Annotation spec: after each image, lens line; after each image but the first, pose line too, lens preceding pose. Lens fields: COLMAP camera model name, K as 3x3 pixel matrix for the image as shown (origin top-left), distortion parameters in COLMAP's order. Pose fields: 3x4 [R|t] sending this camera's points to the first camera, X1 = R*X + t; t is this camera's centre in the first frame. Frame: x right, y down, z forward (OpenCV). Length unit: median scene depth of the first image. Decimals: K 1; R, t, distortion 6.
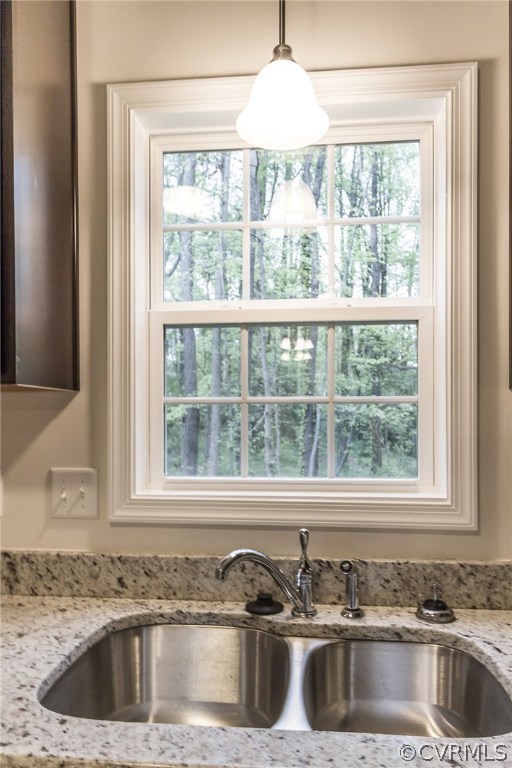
lens RADIAL K [[558.8, 0, 256.0], [0, 558.8, 384.0], [0, 0, 1]] dist [0.000321, -0.000033]
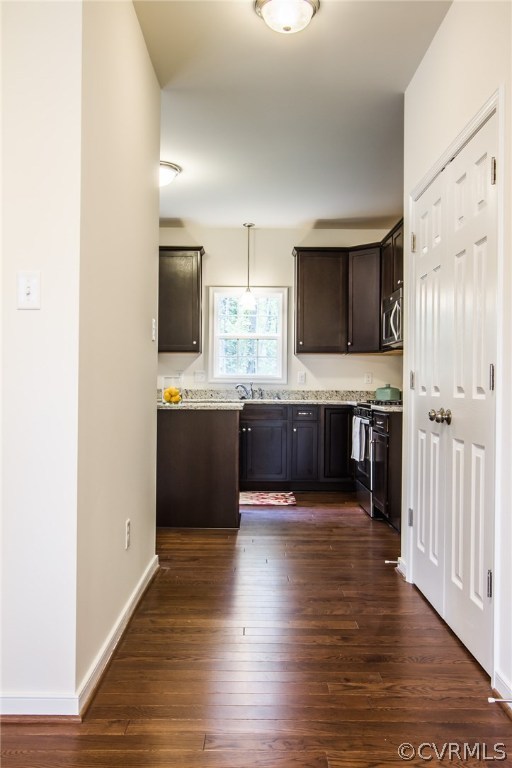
lens RADIAL K [[711.3, 0, 256.0], [0, 711.3, 384.0], [0, 0, 1]] dist [-0.000352, -0.000073]
pose [[0.994422, 0.011033, 0.104896, -0.490300], [-0.010848, 0.999938, -0.002339, 0.270454], [-0.104915, 0.001188, 0.994480, -4.842264]]
